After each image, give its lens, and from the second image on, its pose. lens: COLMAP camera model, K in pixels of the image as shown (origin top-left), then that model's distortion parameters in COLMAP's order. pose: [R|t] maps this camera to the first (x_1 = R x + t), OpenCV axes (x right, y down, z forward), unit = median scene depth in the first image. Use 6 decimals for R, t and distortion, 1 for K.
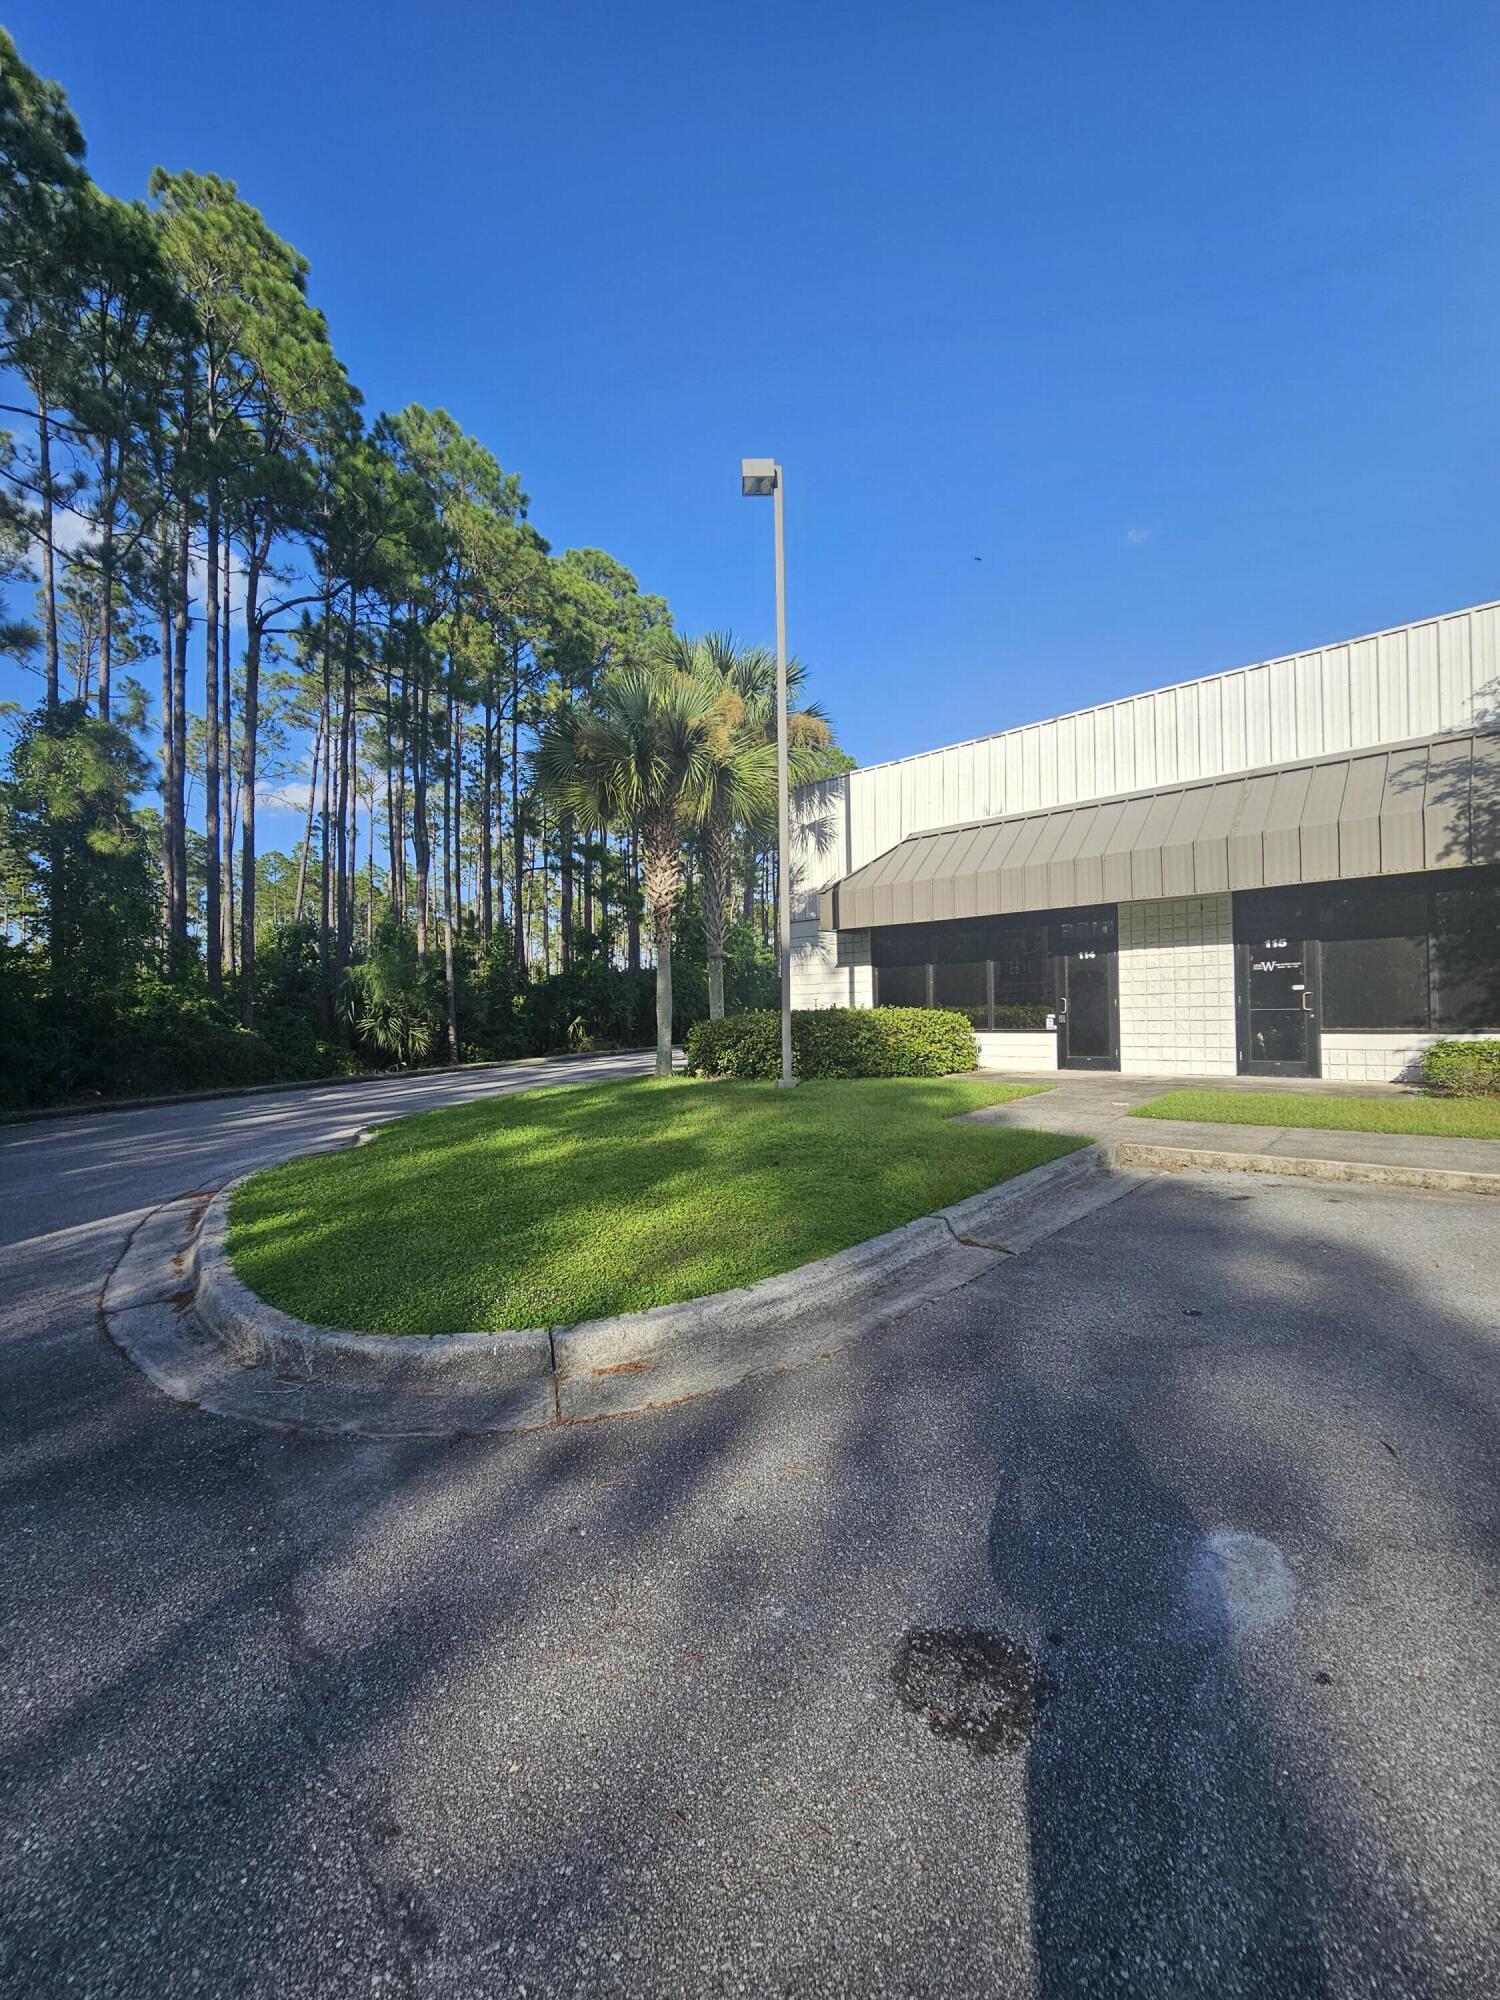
lens RADIAL K [[821.3, 0, 750.2], [0, 821.3, 1001.8], [0, 0, 1]] dist [-0.000245, -0.000328]
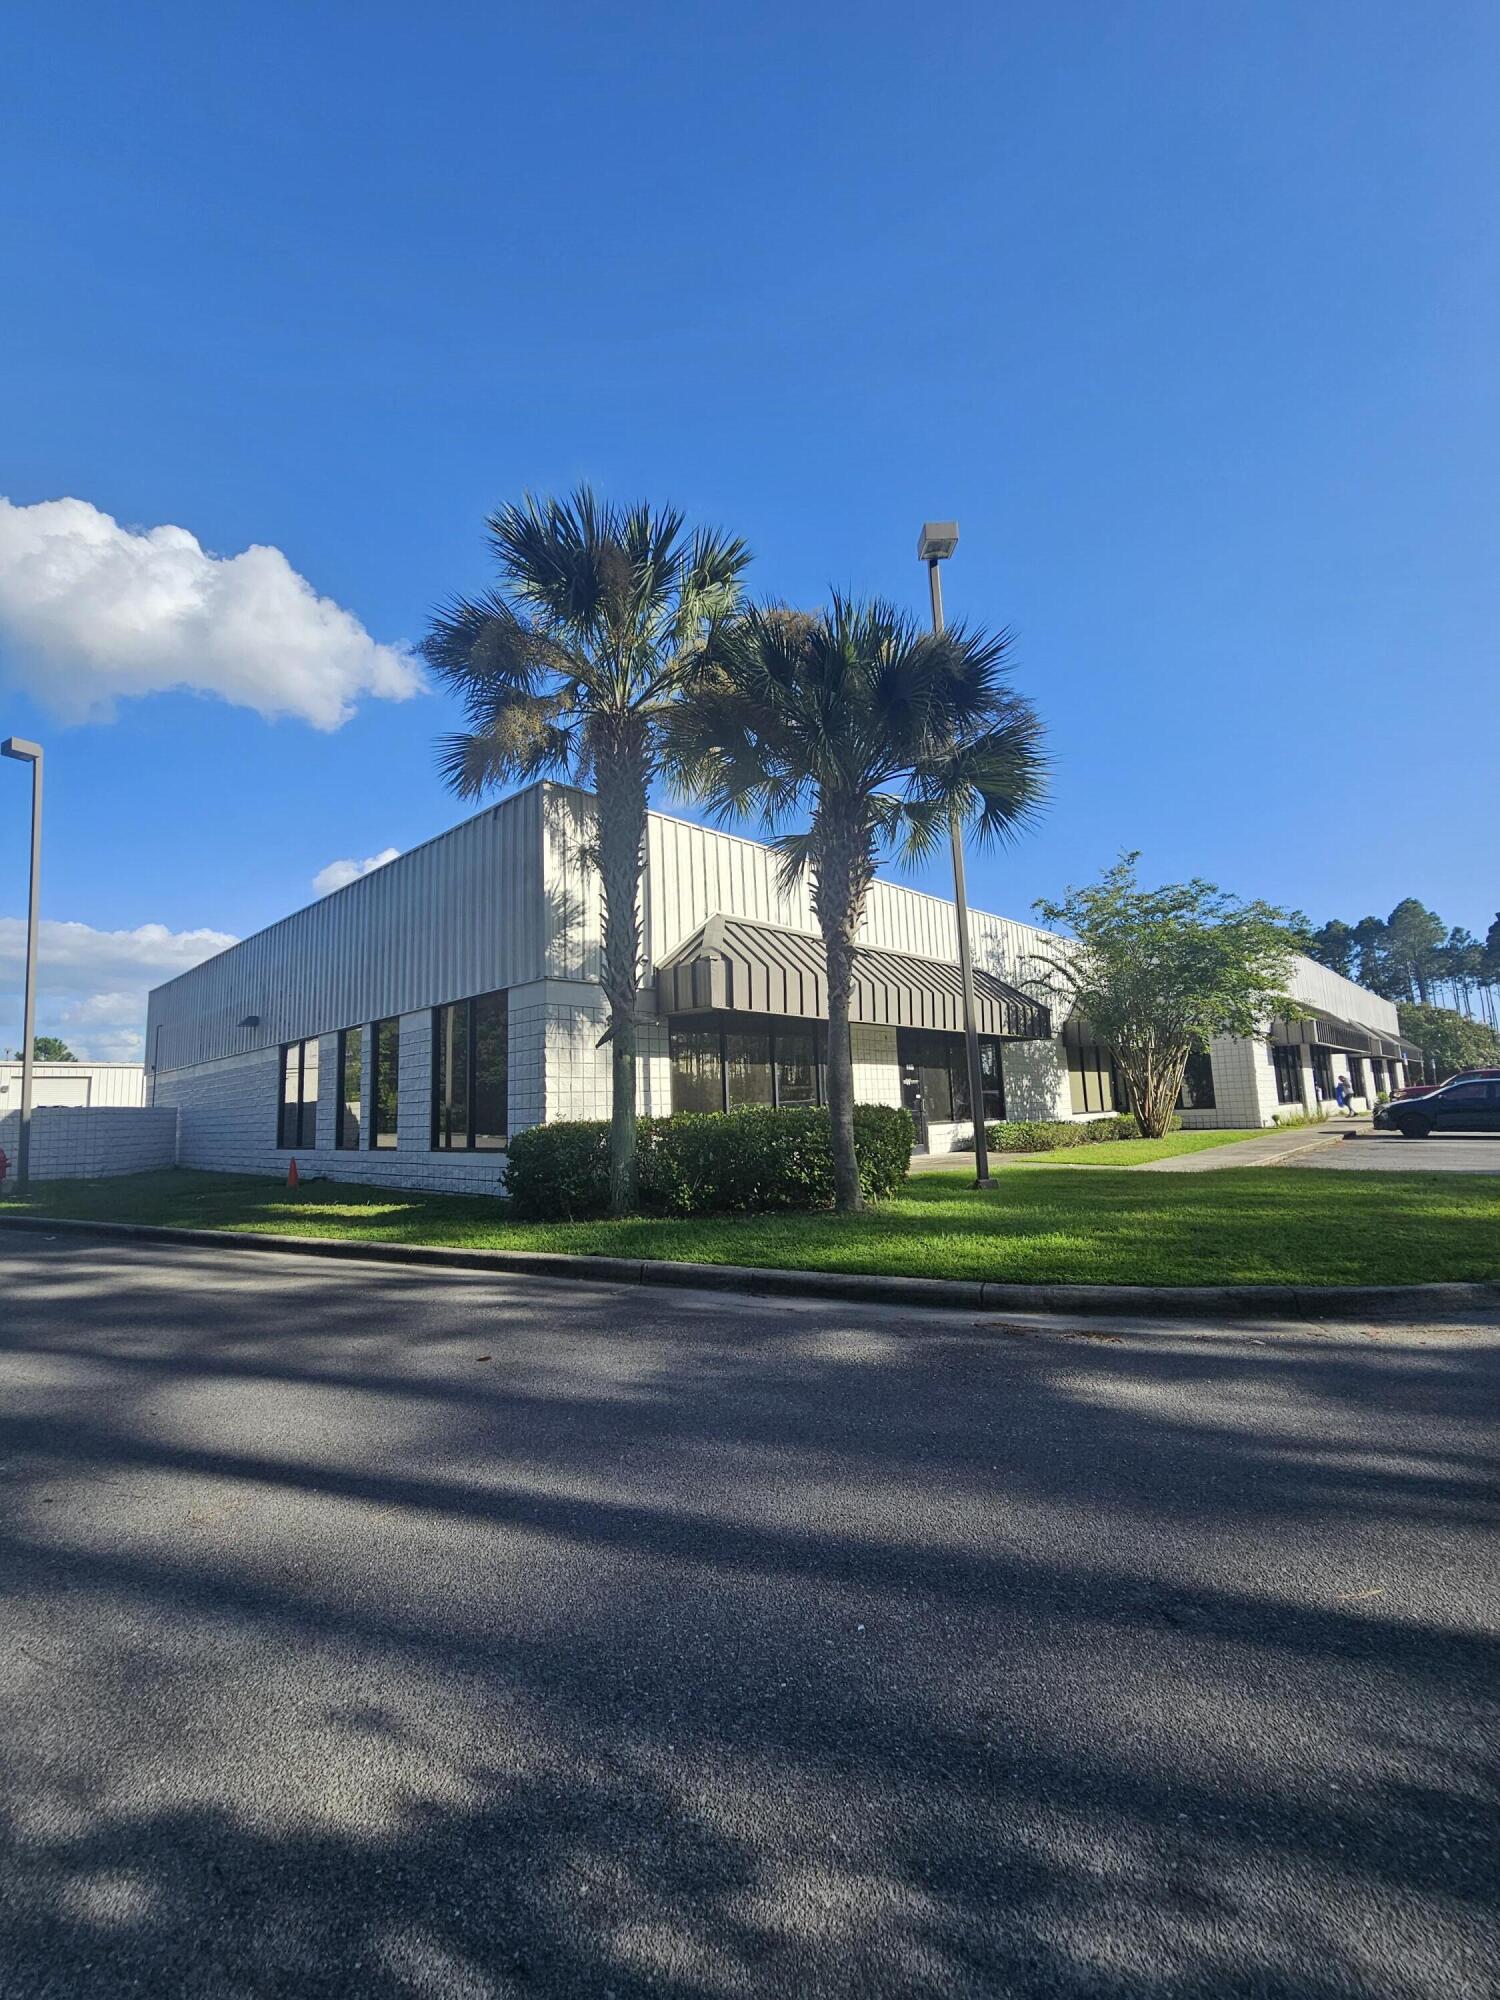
lens RADIAL K [[821.3, 0, 752.1], [0, 821.3, 1003.3], [0, 0, 1]] dist [-0.000245, -0.000328]
pose [[0.008268, 0.145341, 0.989347, -0.819732], [0.022047, 0.989114, -0.145491, 0.025927], [-0.999723, 0.023015, 0.004974, 1.174545]]
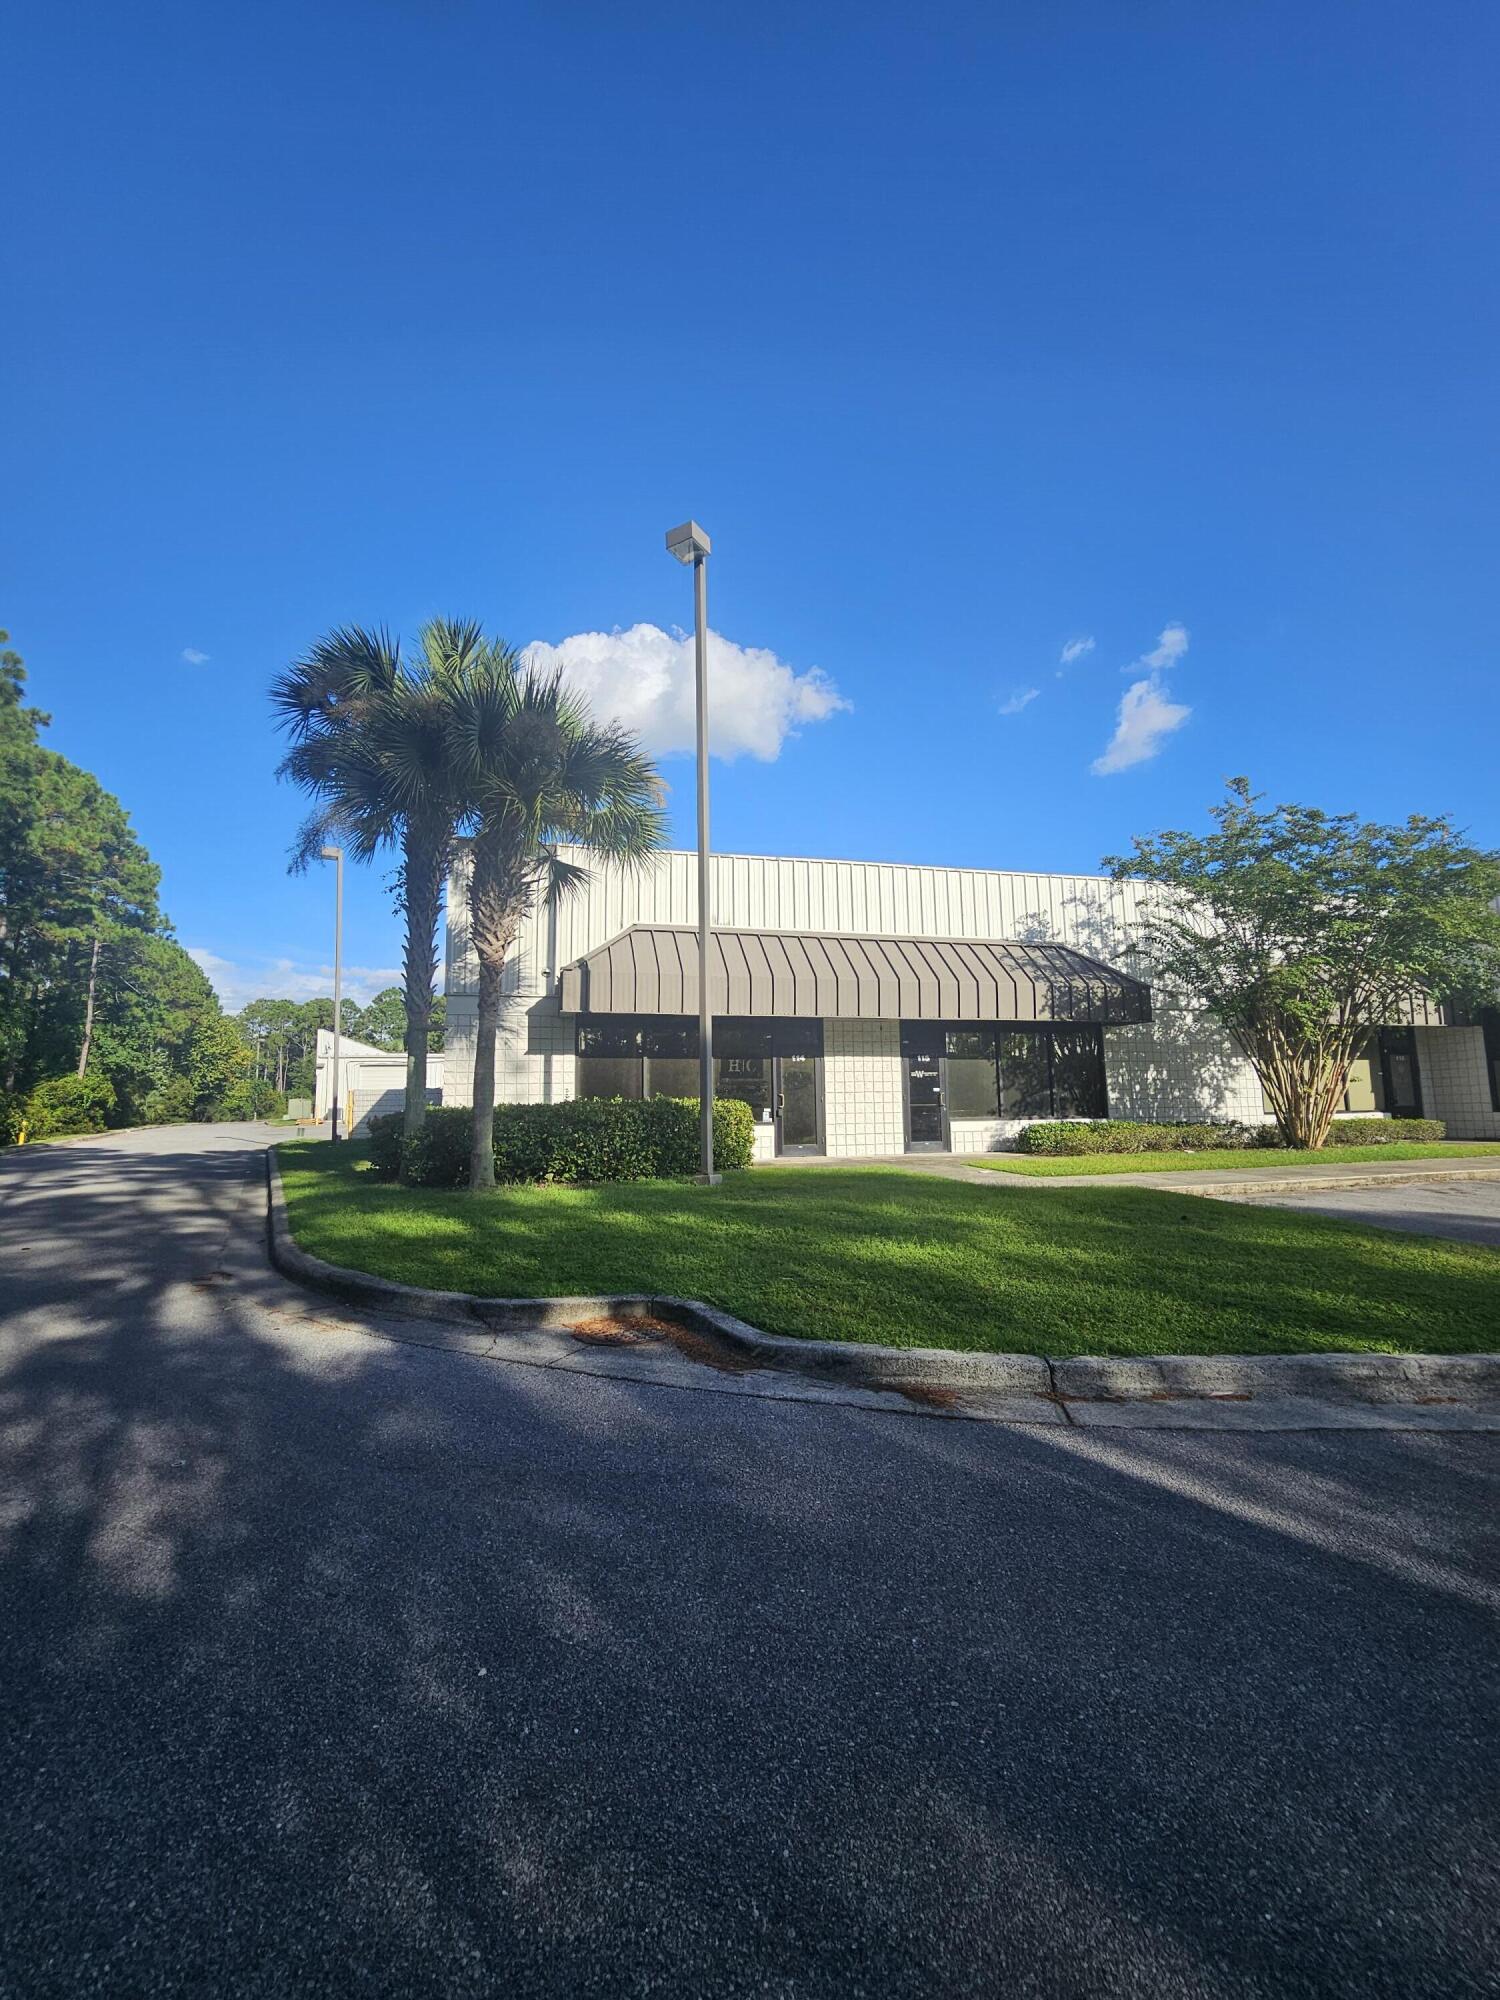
lens RADIAL K [[821.3, 0, 766.0], [0, 821.3, 998.9], [0, 0, 1]] dist [-0.000245, -0.000328]
pose [[0.535292, 0.118553, 0.836306, -0.653590], [-0.007362, 0.990719, -0.135730, 0.020987], [-0.844635, 0.066498, 0.531196, 0.426045]]
